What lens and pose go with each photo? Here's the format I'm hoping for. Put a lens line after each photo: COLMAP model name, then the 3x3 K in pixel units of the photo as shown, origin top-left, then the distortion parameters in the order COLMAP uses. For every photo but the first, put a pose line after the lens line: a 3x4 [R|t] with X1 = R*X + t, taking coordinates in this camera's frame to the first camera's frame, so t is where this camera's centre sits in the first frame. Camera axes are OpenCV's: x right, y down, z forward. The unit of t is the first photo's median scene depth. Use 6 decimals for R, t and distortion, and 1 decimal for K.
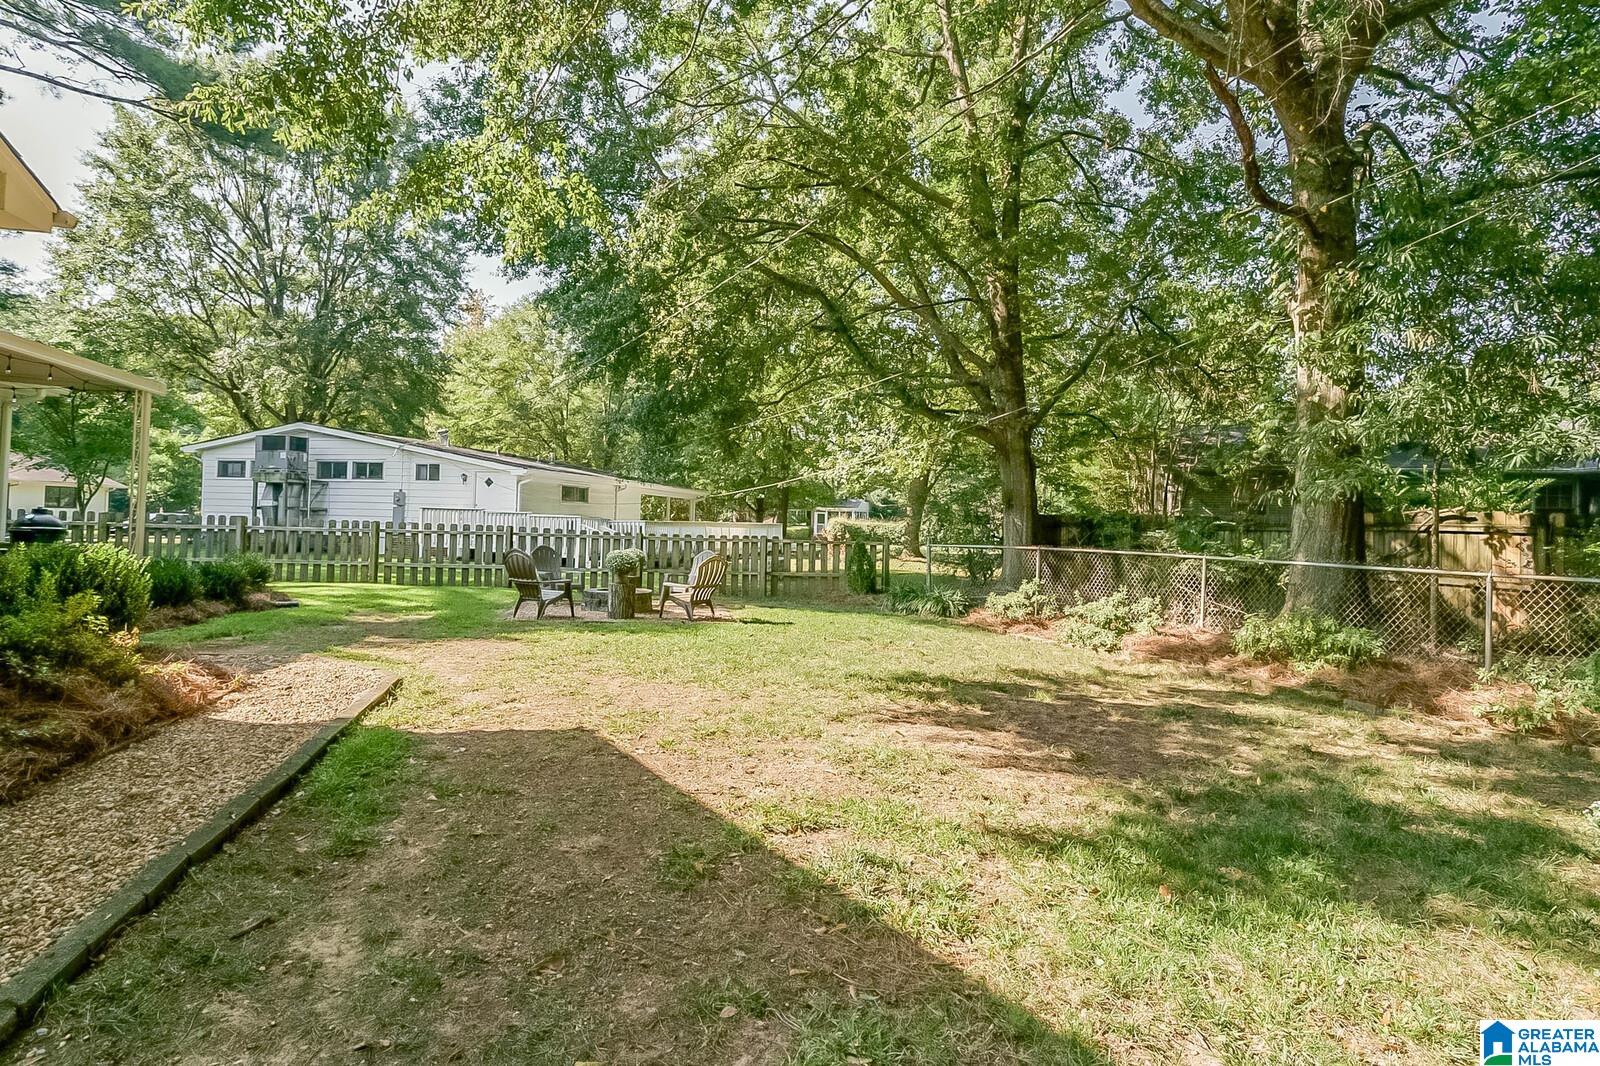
lens RADIAL K [[813.1, 0, 801.0], [0, 813.1, 515.0], [0, 0, 1]] dist [-0.002151, 0.000224]
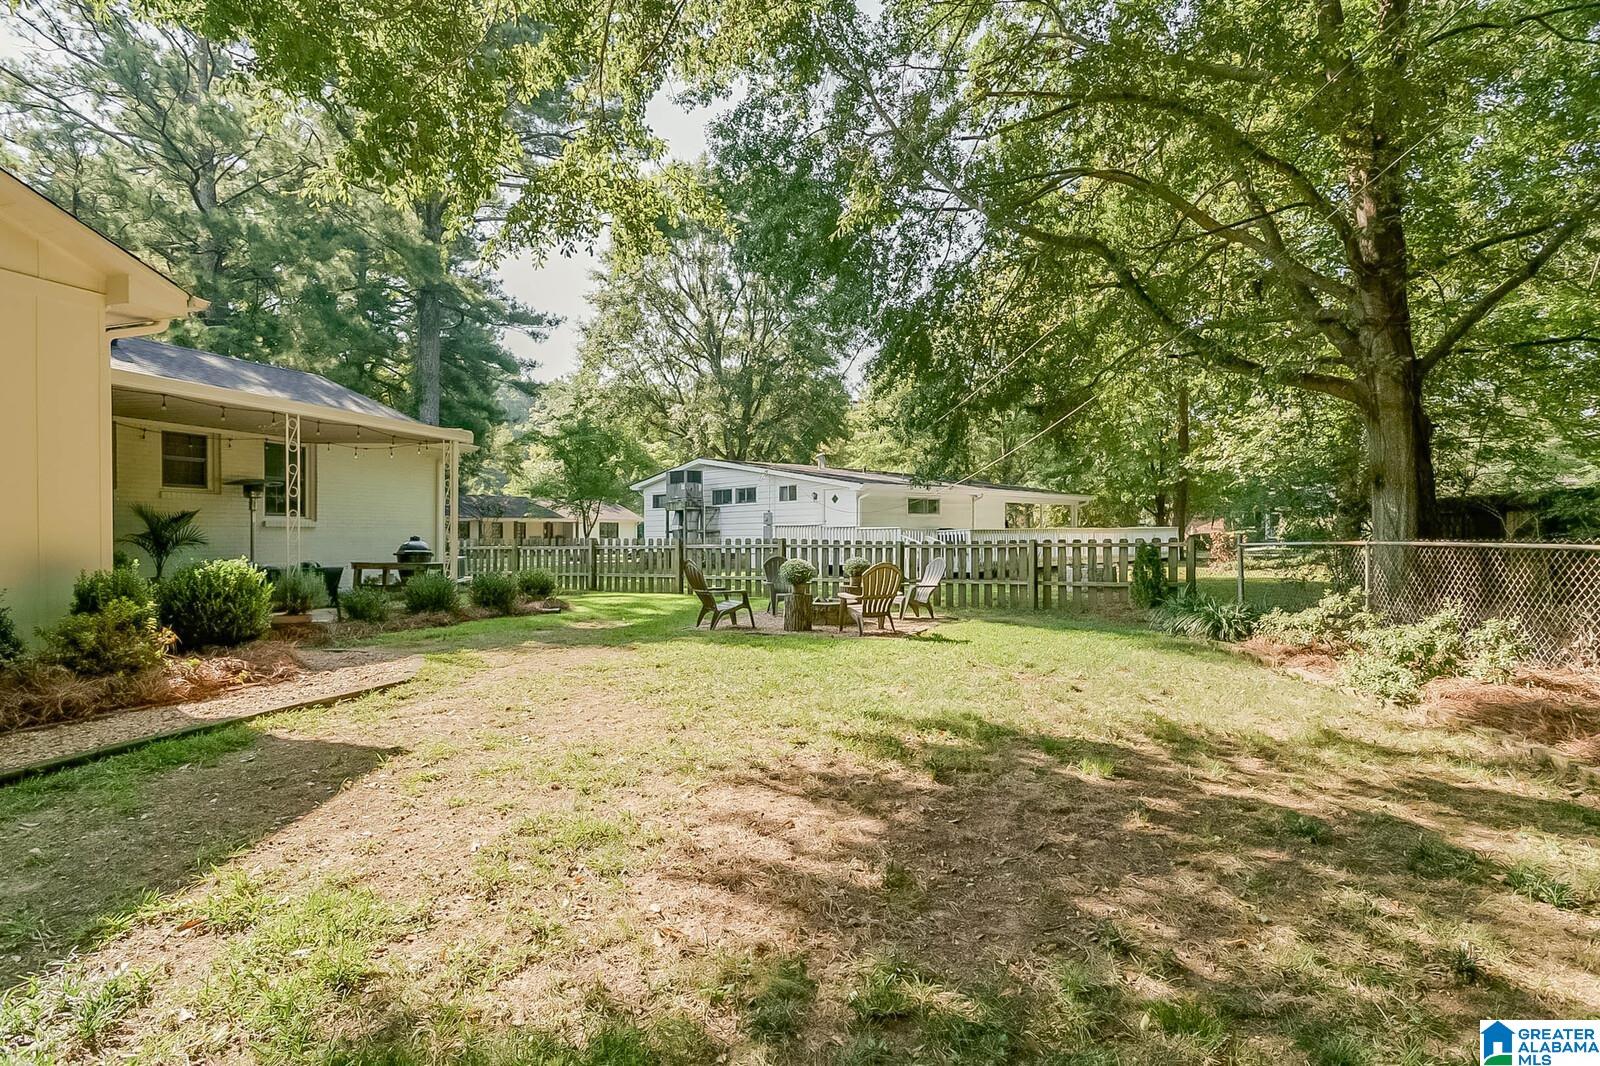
lens RADIAL K [[794.1, 0, 800.0], [0, 794.1, 533.0], [0, 0, 1]] dist [0.001320, 0.000690]
pose [[0.851745, -0.038873, -0.522513, 0.115518], [0.041706, 0.999110, -0.006345, 0.008669], [0.522295, -0.016387, 0.852608, 0.093646]]
